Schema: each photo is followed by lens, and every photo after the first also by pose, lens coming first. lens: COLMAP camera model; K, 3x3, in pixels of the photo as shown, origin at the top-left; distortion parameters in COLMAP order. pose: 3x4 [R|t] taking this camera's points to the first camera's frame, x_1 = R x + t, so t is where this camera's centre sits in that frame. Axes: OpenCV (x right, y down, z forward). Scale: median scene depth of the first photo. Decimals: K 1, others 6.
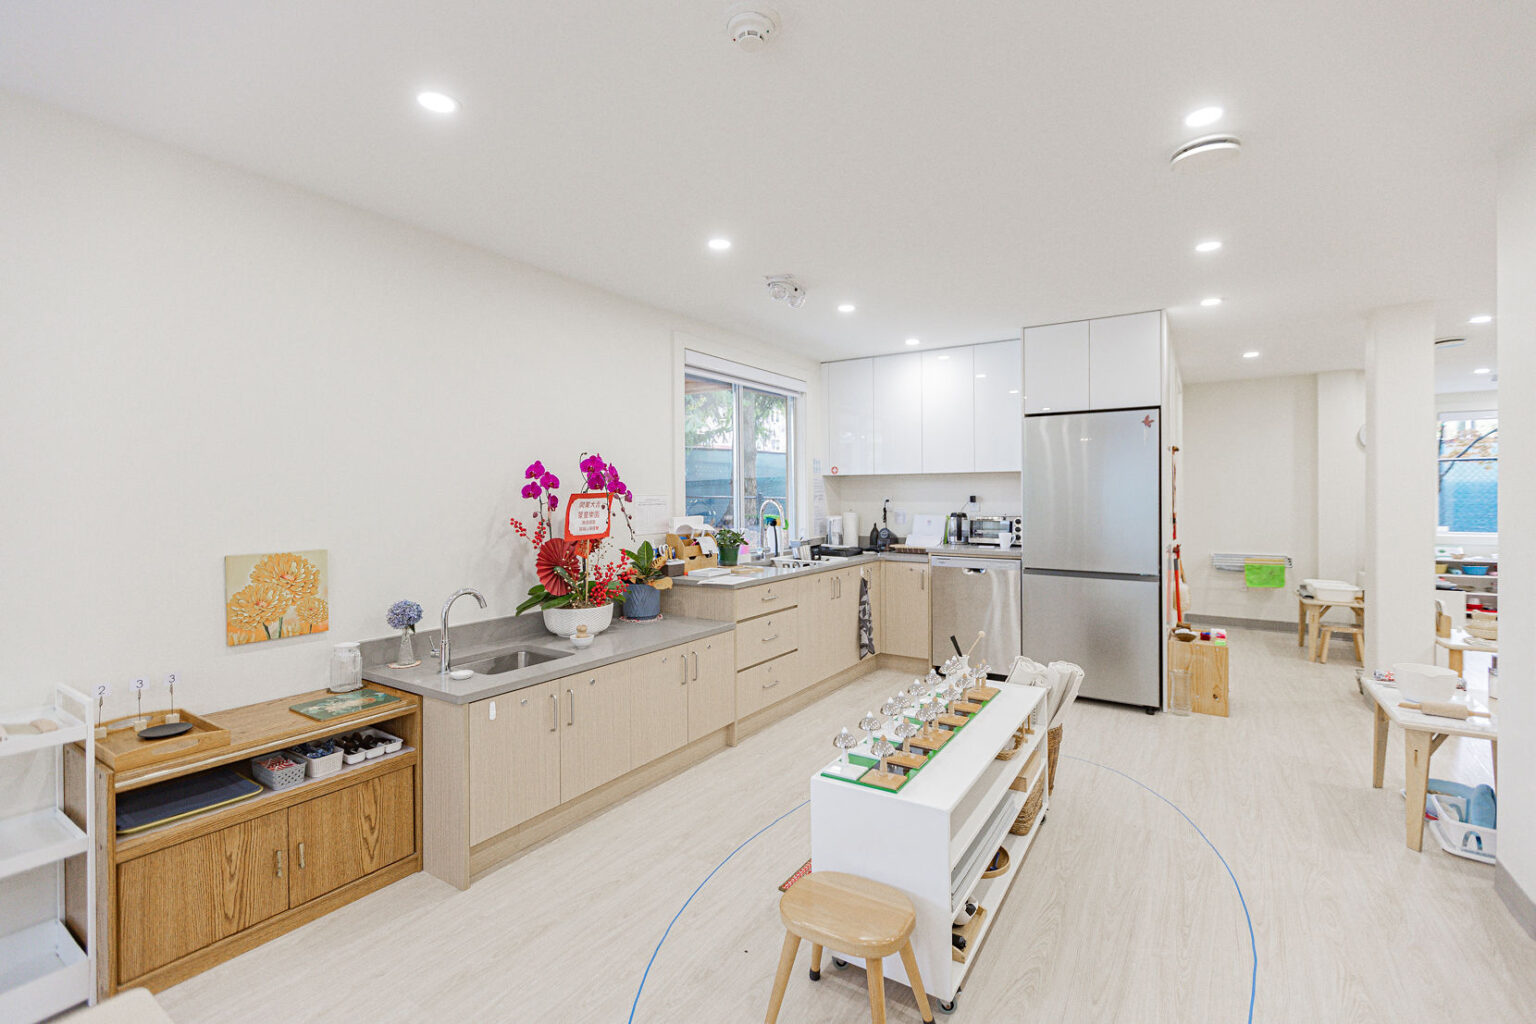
lens RADIAL K [[675.2, 0, 778.3], [0, 675.2, 497.1], [0, 0, 1]] dist [0.005203, -0.002592]
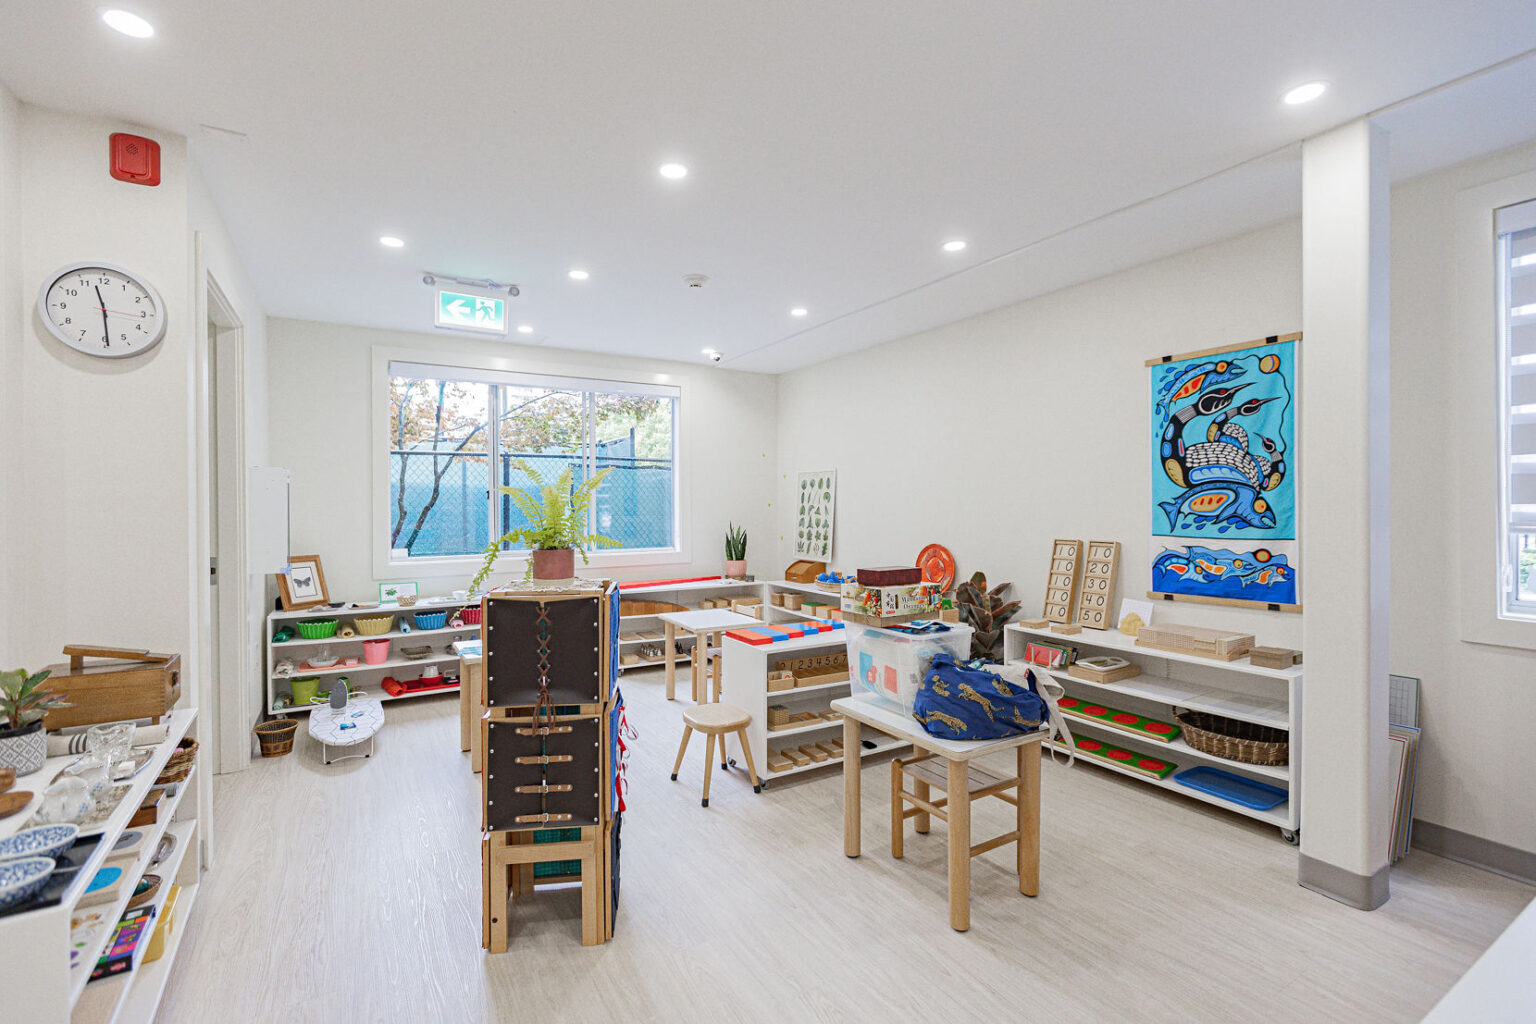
lens RADIAL K [[675.2, 0, 760.3], [0, 675.2, 511.1], [0, 0, 1]] dist [0.005203, -0.002592]
pose [[0.436976, -0.008324, 0.899435, 1.149263], [0.004938, 0.999964, 0.006855, 0.012961], [-0.899460, 0.001446, 0.437002, 0.876276]]
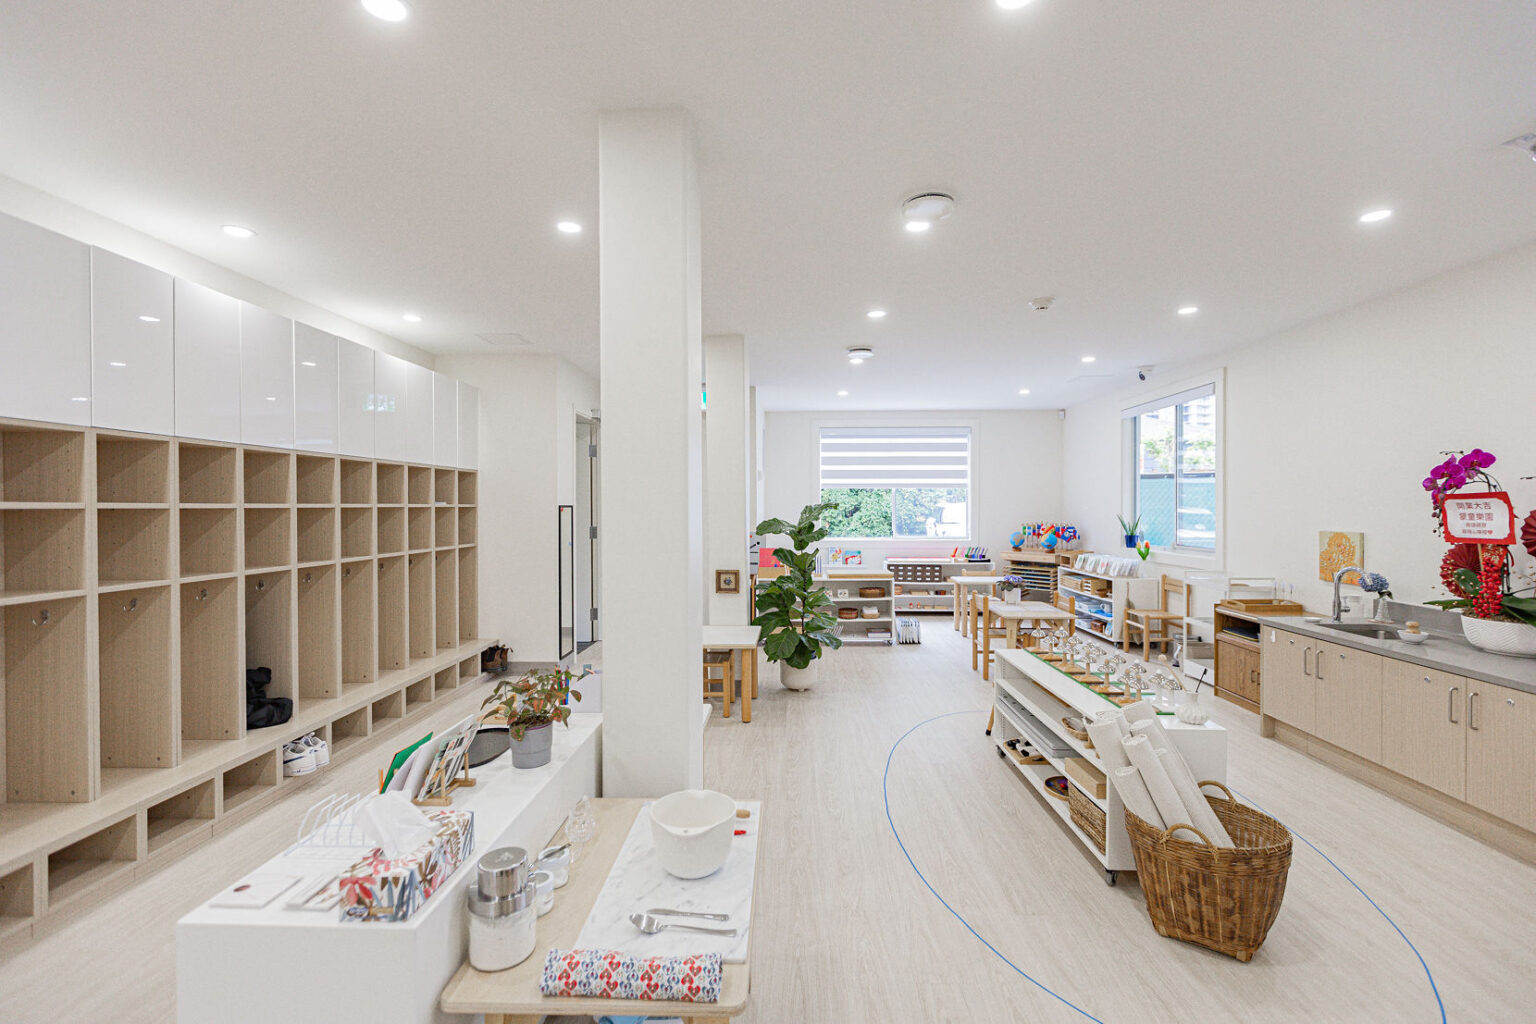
lens RADIAL K [[675.2, 0, 782.6], [0, 675.2, 507.6], [0, 0, 1]] dist [0.005203, -0.002592]
pose [[-0.851019, 0.006891, -0.525090, 0.831399], [0.003505, 0.999966, 0.007443, 0.002512], [0.525123, 0.004493, -0.851014, 1.060947]]
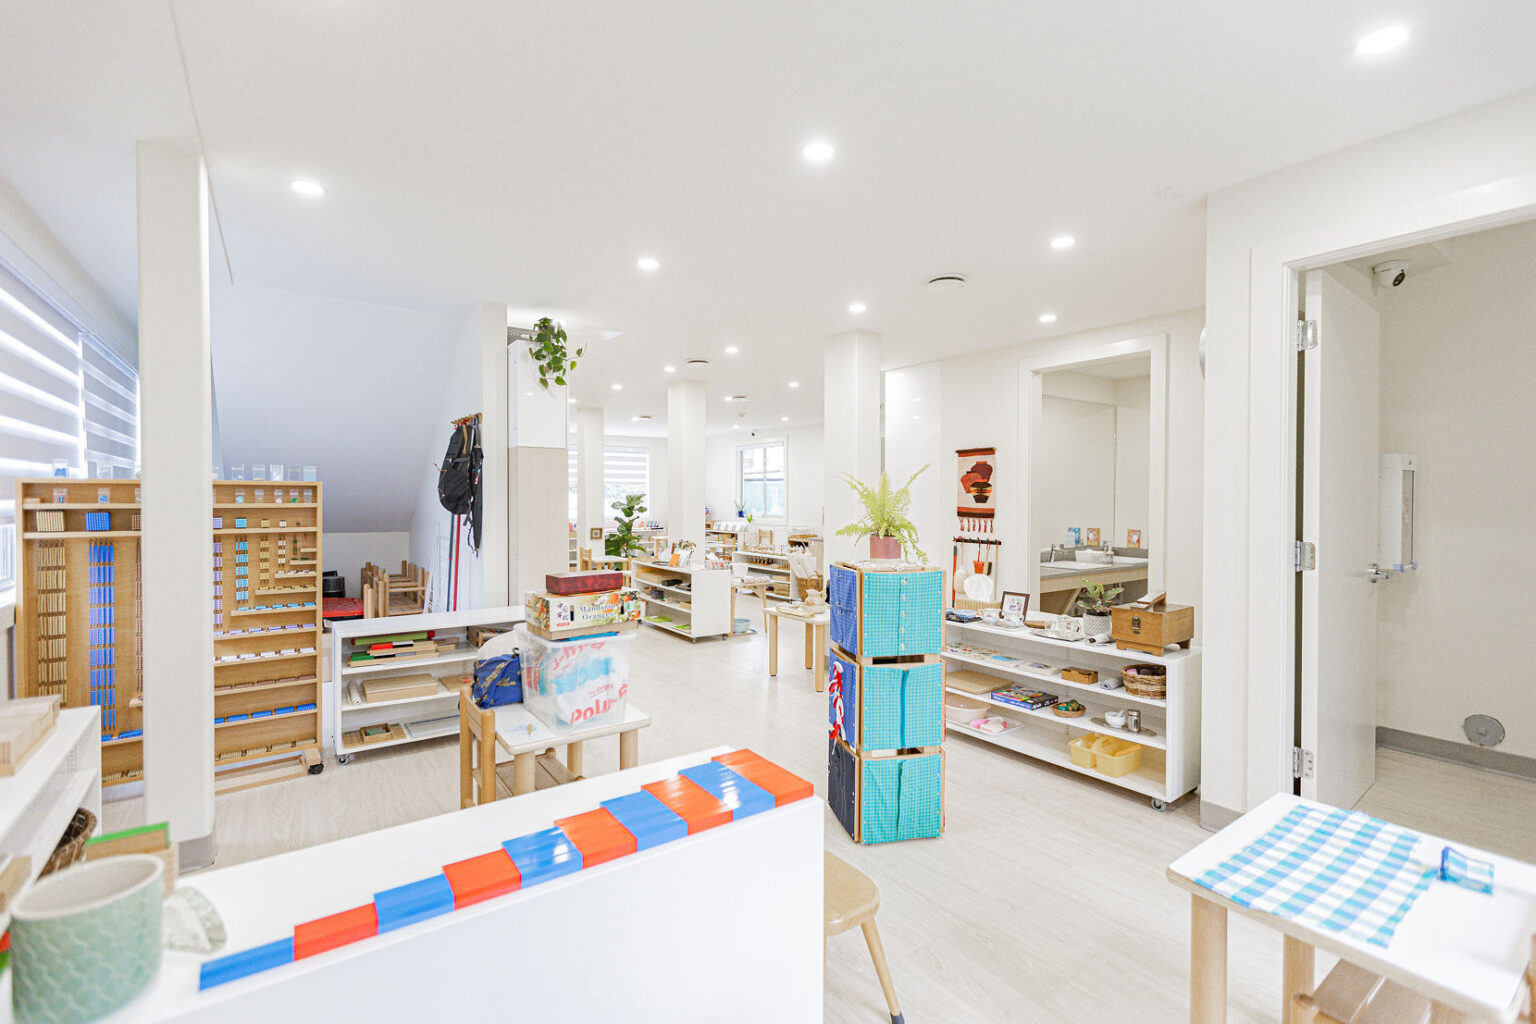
lens RADIAL K [[675.2, 0, 765.4], [0, 675.2, 506.7], [0, 0, 1]] dist [0.005203, -0.002592]
pose [[-0.364701, 0.018244, -0.930946, 2.245301], [-0.002323, 0.999787, 0.020504, -0.002103], [0.931122, 0.009640, -0.364581, 1.394904]]
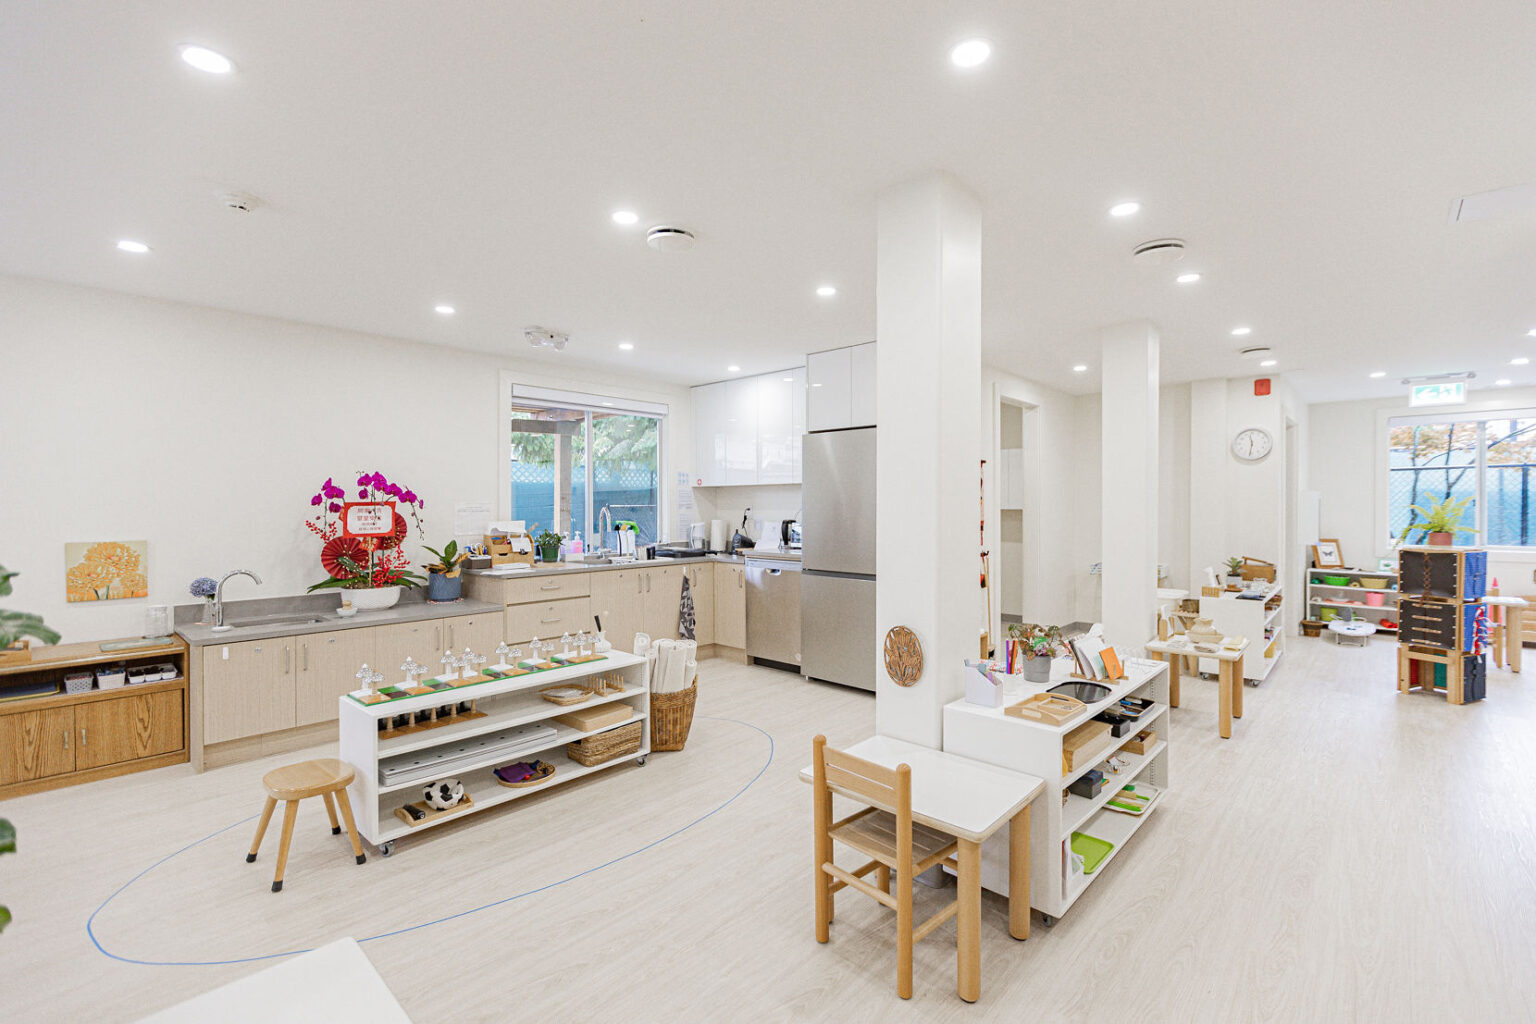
lens RADIAL K [[675.2, 0, 777.3], [0, 675.2, 507.5], [0, 0, 1]] dist [0.005203, -0.002592]
pose [[0.985452, 0.001961, -0.169944, 0.597705], [-0.001803, 0.999998, 0.001082, 0.001913], [0.169946, -0.000760, 0.985453, -0.133148]]
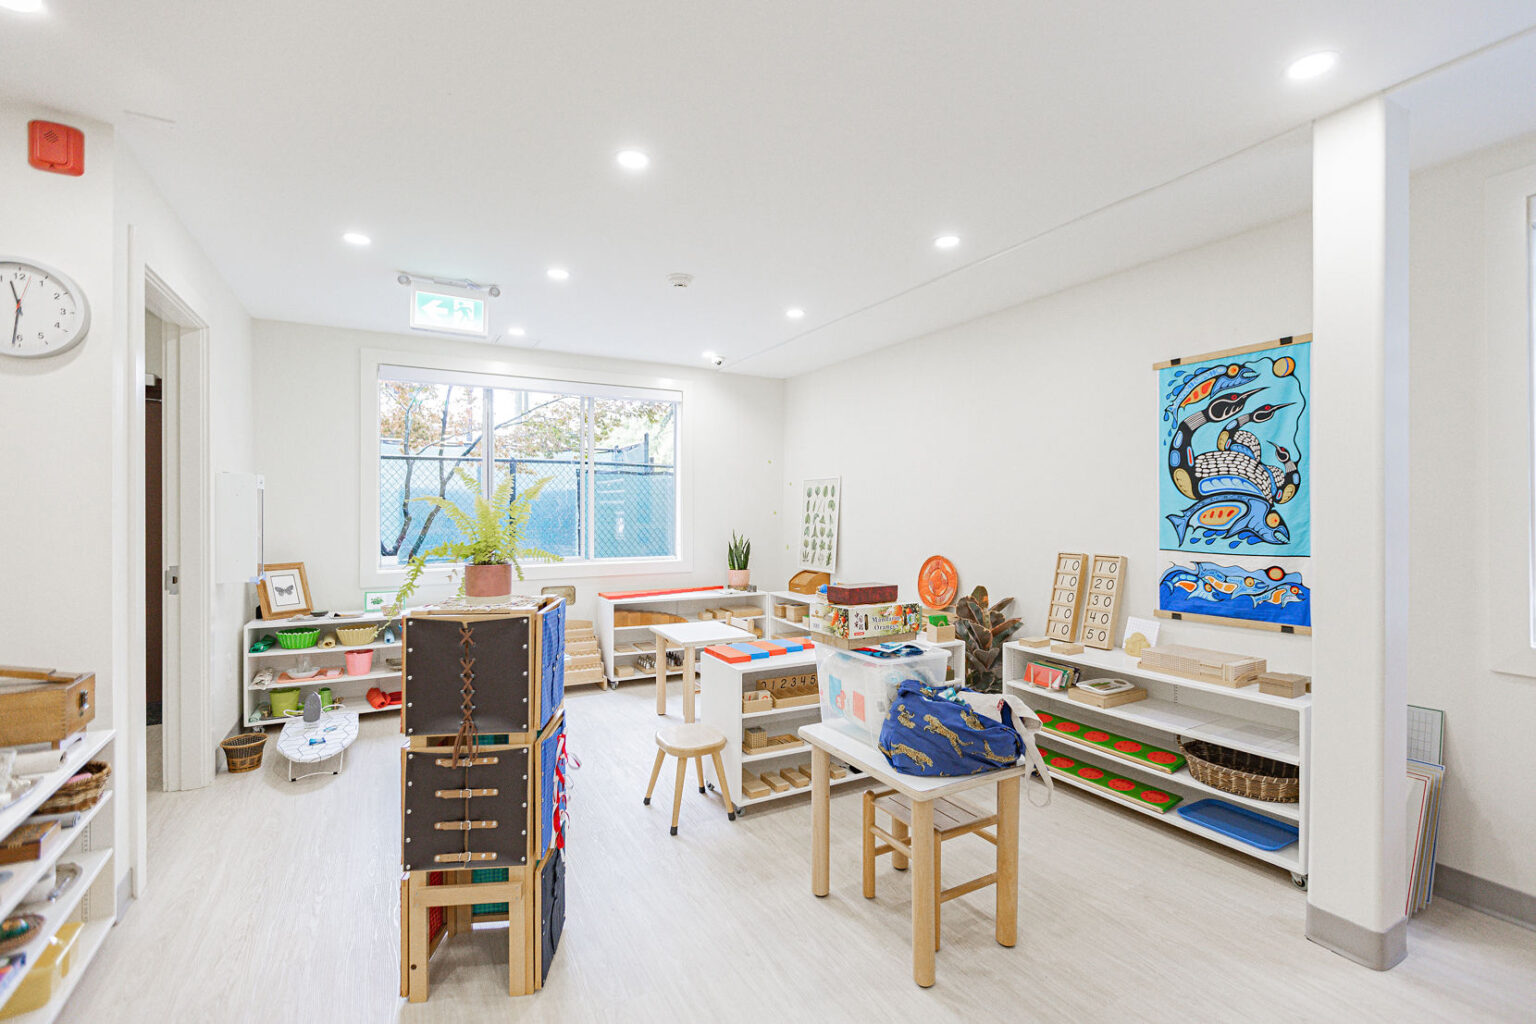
lens RADIAL K [[675.2, 0, 777.8], [0, 675.2, 514.4], [0, 0, 1]] dist [0.005203, -0.002592]
pose [[0.455912, -0.002350, 0.890022, 1.213619], [-0.001027, 0.999994, 0.003167, 0.007881], [-0.890024, -0.002358, 0.455907, 0.841750]]
